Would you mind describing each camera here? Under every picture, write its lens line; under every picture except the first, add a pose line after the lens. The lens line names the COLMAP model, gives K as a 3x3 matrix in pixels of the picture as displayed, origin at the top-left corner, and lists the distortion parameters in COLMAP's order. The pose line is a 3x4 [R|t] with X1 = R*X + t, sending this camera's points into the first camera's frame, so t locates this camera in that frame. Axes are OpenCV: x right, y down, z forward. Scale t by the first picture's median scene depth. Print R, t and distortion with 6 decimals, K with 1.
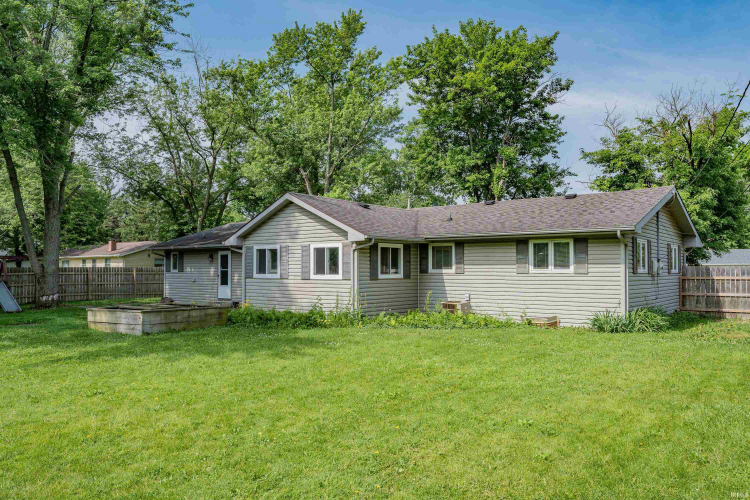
lens RADIAL K [[611.8, 0, 390.0], [0, 611.8, 247.1], [0, 0, 1]] dist [0.003880, 0.000876]
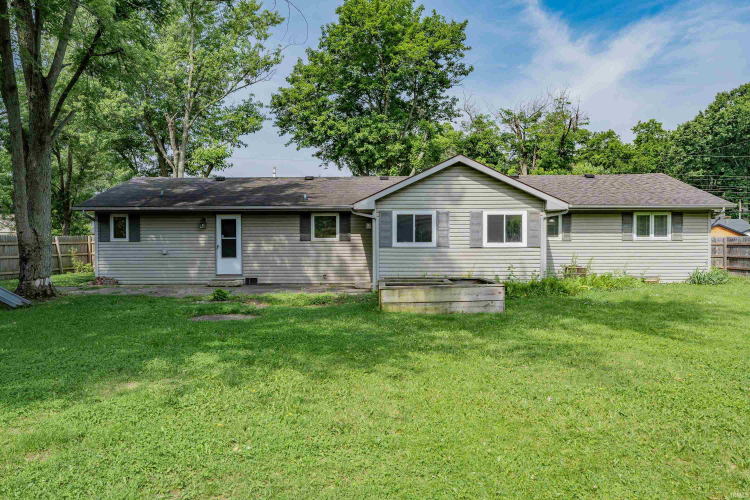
lens RADIAL K [[611.8, 0, 390.0], [0, 611.8, 247.1], [0, 0, 1]] dist [0.003880, 0.000876]
pose [[0.782207, -0.010750, 0.622926, -0.823019], [-0.020889, 0.998836, 0.043468, 0.012899], [-0.622668, -0.047013, 0.781072, 0.330720]]
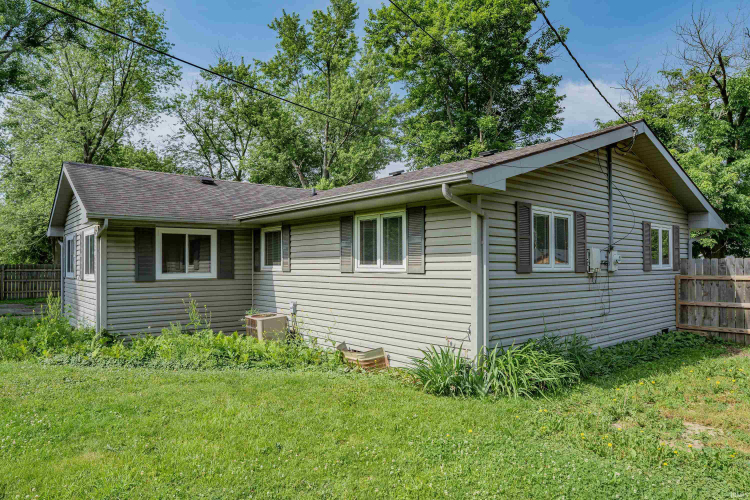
lens RADIAL K [[513.4, 0, 375.0], [0, 513.4, 250.0], [0, 0, 1]] dist [-0.021196, 0.002716]
pose [[0.973767, -0.011007, -0.227281, 0.332020], [0.012839, 0.999896, 0.006582, 0.016987], [0.227185, -0.009327, 0.973807, 0.478755]]
